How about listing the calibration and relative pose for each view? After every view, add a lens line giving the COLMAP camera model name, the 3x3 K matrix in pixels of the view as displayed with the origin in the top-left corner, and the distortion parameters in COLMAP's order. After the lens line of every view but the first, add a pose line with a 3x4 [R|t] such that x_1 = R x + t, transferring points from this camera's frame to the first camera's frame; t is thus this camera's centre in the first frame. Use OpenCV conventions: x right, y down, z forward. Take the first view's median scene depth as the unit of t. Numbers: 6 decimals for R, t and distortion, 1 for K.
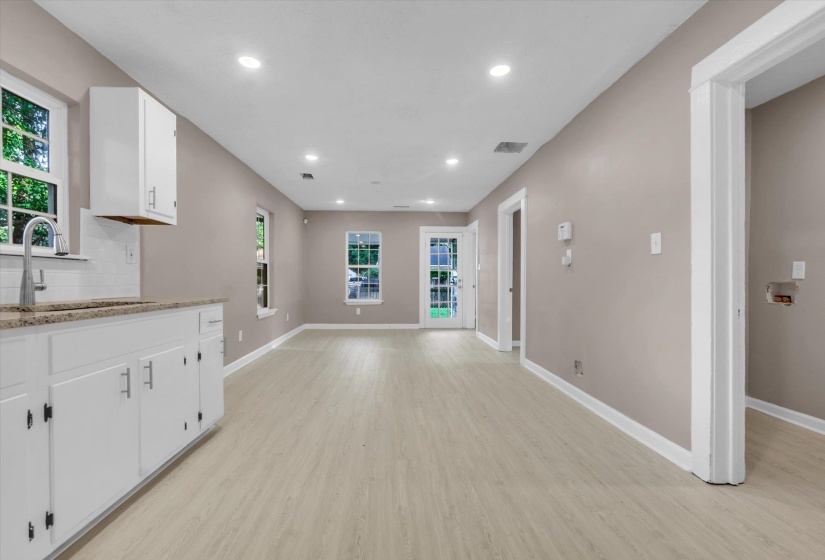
lens RADIAL K [[363.8, 0, 400.8], [0, 363.8, 283.3], [0, 0, 1]] dist [0.000522, 0.000185]
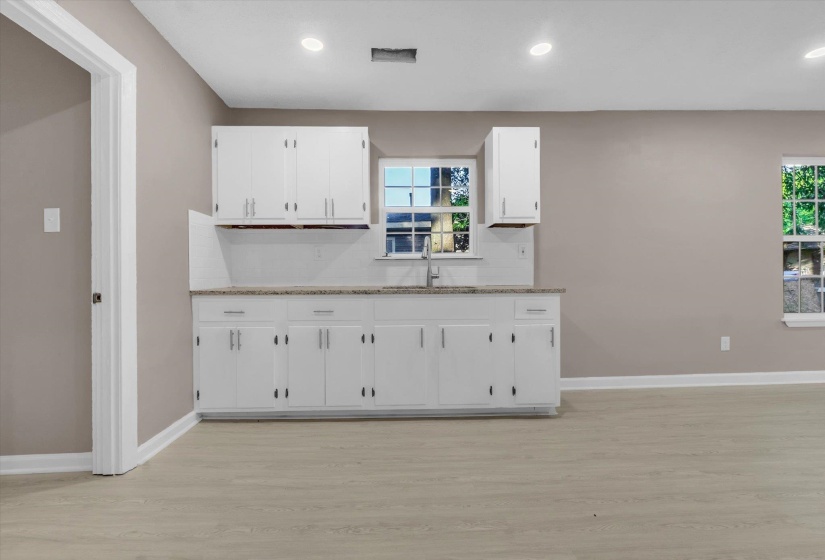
lens RADIAL K [[357.4, 0, 412.5], [0, 357.4, 280.0], [0, 0, 1]] dist [-0.001497, -0.000118]
pose [[0.014388, 0.011810, -0.999827, 0.572945], [0.000344, 0.999930, 0.011816, 0.004854], [0.999896, -0.000514, 0.014383, 0.686831]]
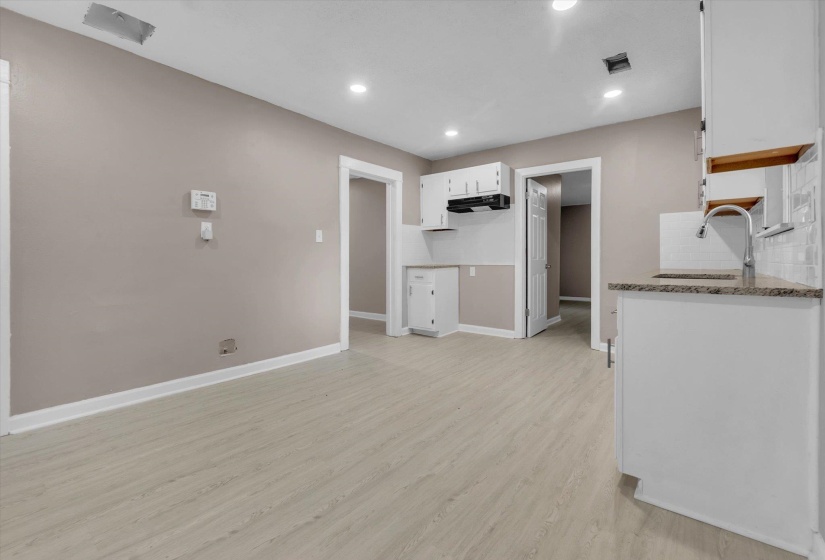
lens RADIAL K [[364.9, 0, 411.9], [0, 364.9, 260.3], [0, 0, 1]] dist [0.000773, 0.000147]
pose [[-0.760913, -0.002616, 0.648849, -0.738644], [0.002059, 0.999977, 0.006446, -0.007089], [-0.648851, 0.006241, -0.760890, 2.019277]]
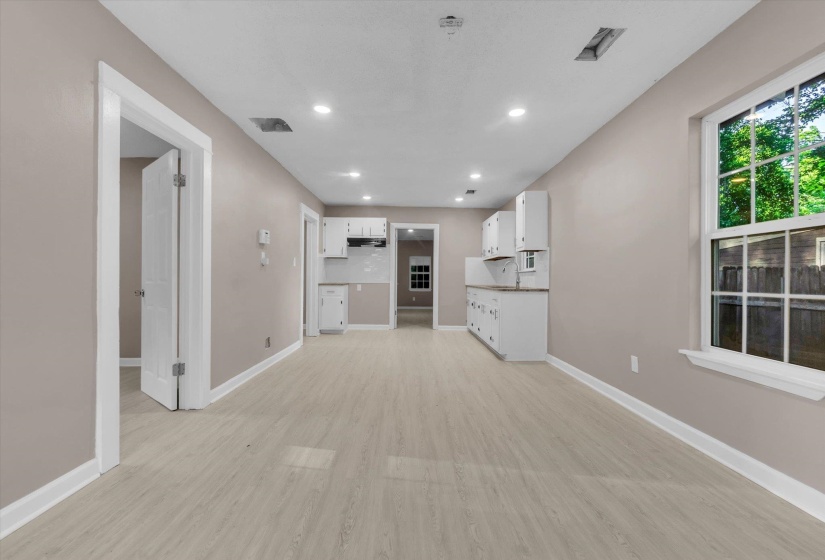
lens RADIAL K [[357.4, 0, 412.5], [0, 357.4, 280.0], [0, 0, 1]] dist [-0.001497, -0.000118]
pose [[-0.999850, -0.008850, 0.014905, -0.089128], [-0.008733, 0.999931, 0.007896, -0.019780], [-0.014974, 0.007764, -0.999858, 3.270270]]
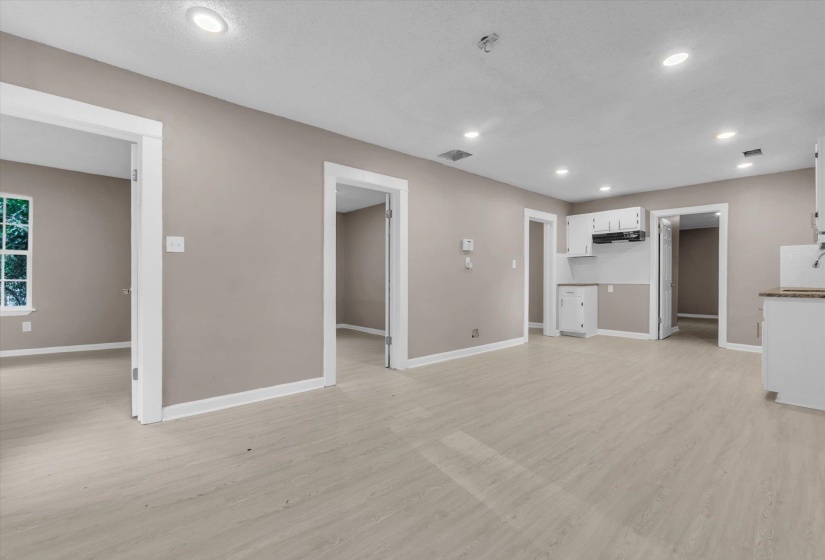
lens RADIAL K [[363.9, 0, 412.5], [0, 363.9, 280.0], [0, 0, 1]] dist [0.000359, 0.000100]
pose [[-0.641792, -0.005398, 0.766859, -0.783534], [0.002582, 0.999954, 0.009199, -0.023807], [-0.766874, 0.007884, -0.641749, 3.162074]]
